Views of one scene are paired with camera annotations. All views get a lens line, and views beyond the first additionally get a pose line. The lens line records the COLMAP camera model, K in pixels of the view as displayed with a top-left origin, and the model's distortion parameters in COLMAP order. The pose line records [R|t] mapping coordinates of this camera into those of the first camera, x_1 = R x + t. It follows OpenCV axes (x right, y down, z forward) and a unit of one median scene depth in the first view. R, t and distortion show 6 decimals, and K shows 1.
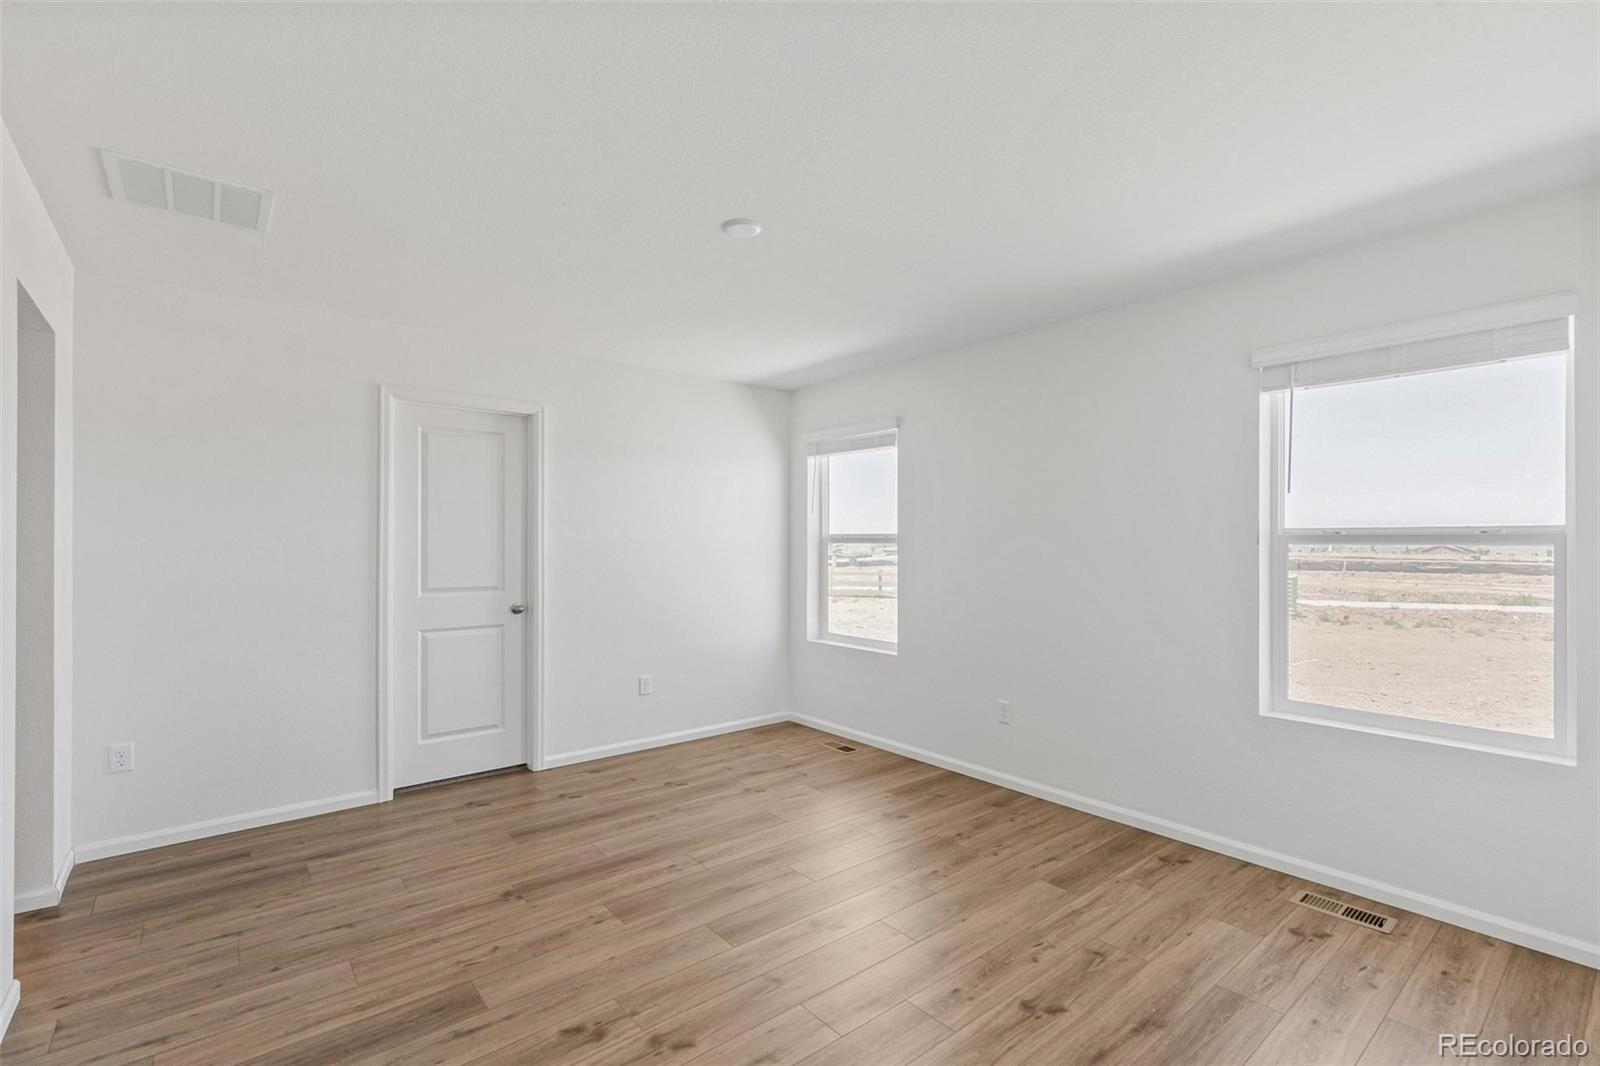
lens RADIAL K [[733.2, 0, 803.6], [0, 733.2, 514.2], [0, 0, 1]] dist [0.008448, -0.000091]
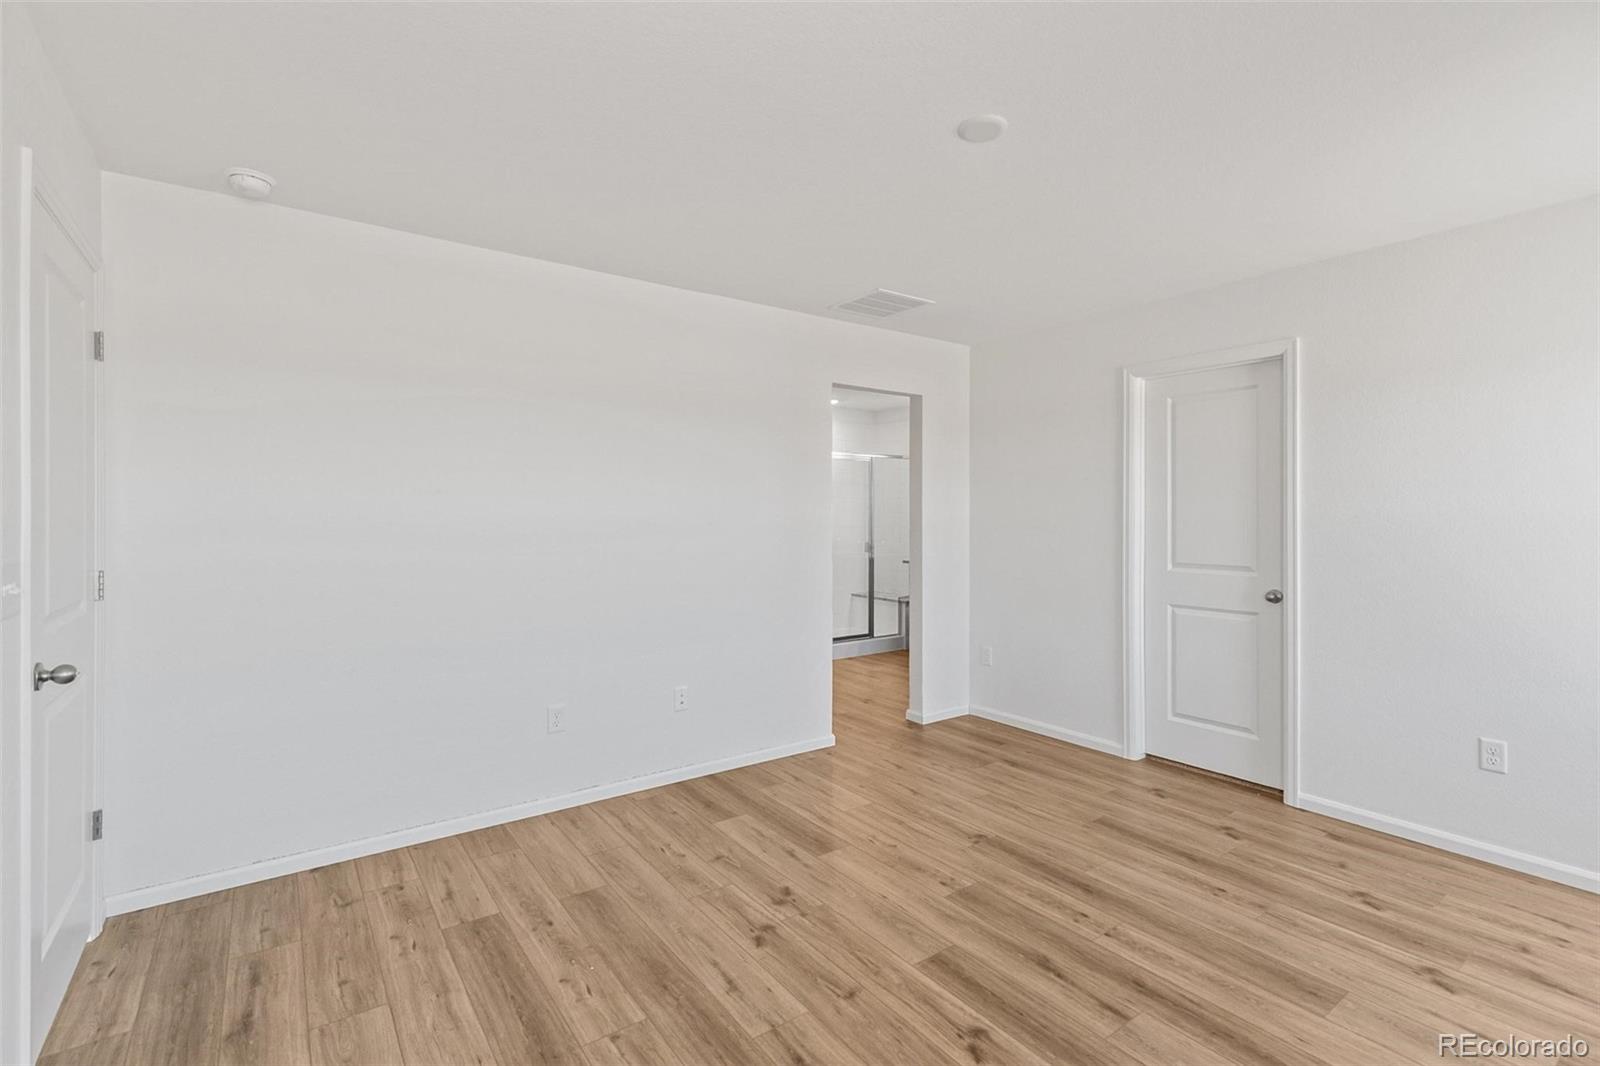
lens RADIAL K [[733.2, 0, 803.6], [0, 733.2, 514.2], [0, 0, 1]] dist [0.008448, -0.000091]
pose [[-0.085919, -0.010752, -0.996244, 0.526451], [0.041425, 0.999038, -0.014355, 0.031659], [0.995441, -0.042503, -0.085390, 0.628924]]
